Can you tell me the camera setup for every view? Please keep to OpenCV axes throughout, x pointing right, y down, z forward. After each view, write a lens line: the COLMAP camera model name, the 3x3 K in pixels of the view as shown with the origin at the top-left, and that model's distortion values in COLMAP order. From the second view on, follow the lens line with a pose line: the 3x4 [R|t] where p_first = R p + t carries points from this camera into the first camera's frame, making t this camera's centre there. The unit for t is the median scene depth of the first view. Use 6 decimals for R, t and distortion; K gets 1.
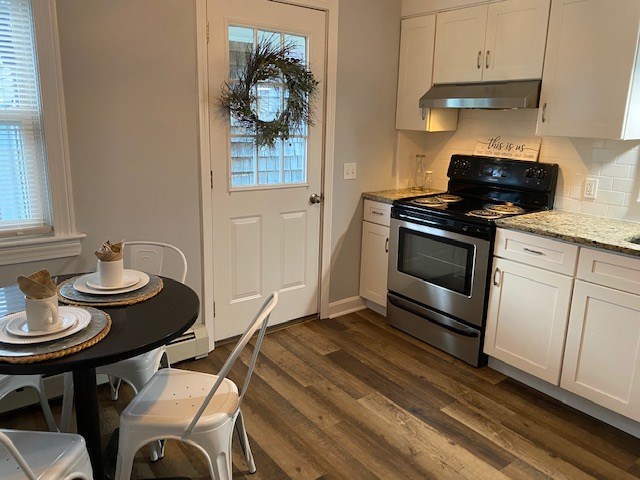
lens RADIAL K [[493.5, 0, 307.6], [0, 493.5, 230.8], [0, 0, 1]] dist [0.037418, -0.031196]
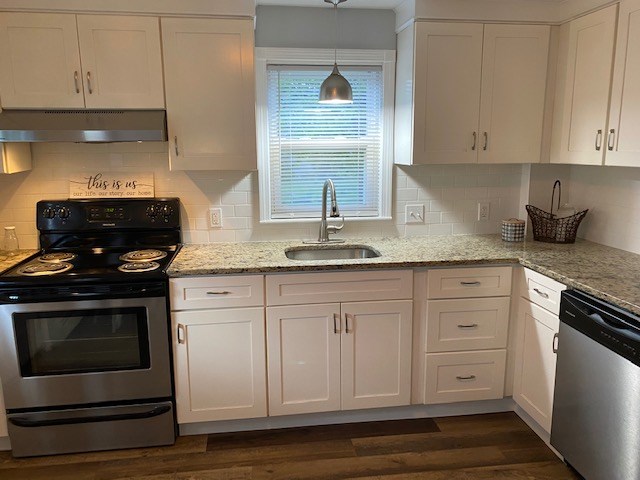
lens RADIAL K [[493.5, 0, 321.0], [0, 493.5, 235.3], [0, 0, 1]] dist [0.037418, -0.031196]
pose [[0.477812, -0.185291, 0.858698, -0.201120], [0.221114, 0.971398, 0.086573, -0.088647], [-0.850179, 0.148505, 0.505116, 0.306783]]
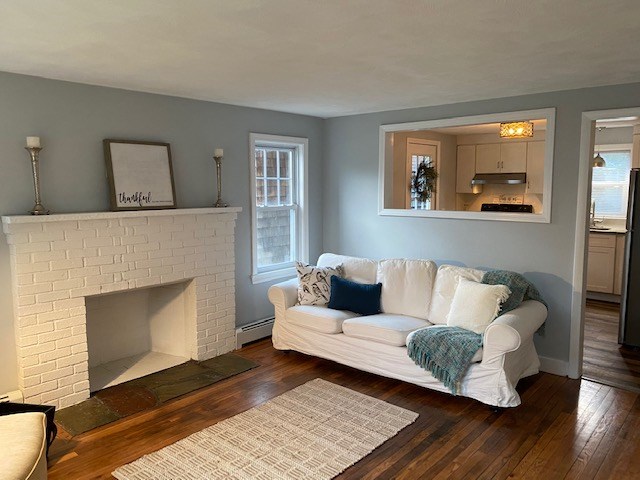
lens RADIAL K [[493.5, 0, 317.5], [0, 493.5, 239.0], [0, 0, 1]] dist [0.037418, -0.031196]
pose [[0.976569, -0.054251, 0.208255, -1.091767], [0.077894, 0.991196, -0.107061, 0.222727], [-0.200613, 0.120774, 0.972197, -1.201604]]
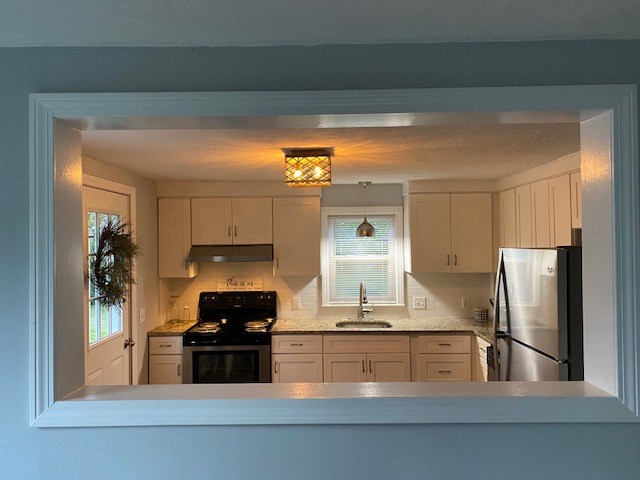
lens RADIAL K [[493.5, 0, 320.5], [0, 493.5, 229.6], [0, 0, 1]] dist [0.037418, -0.031196]
pose [[0.602003, -0.018035, 0.798290, -0.728237], [0.210151, 0.968078, -0.136607, -0.079286], [-0.770344, 0.249999, 0.586576, -0.126430]]
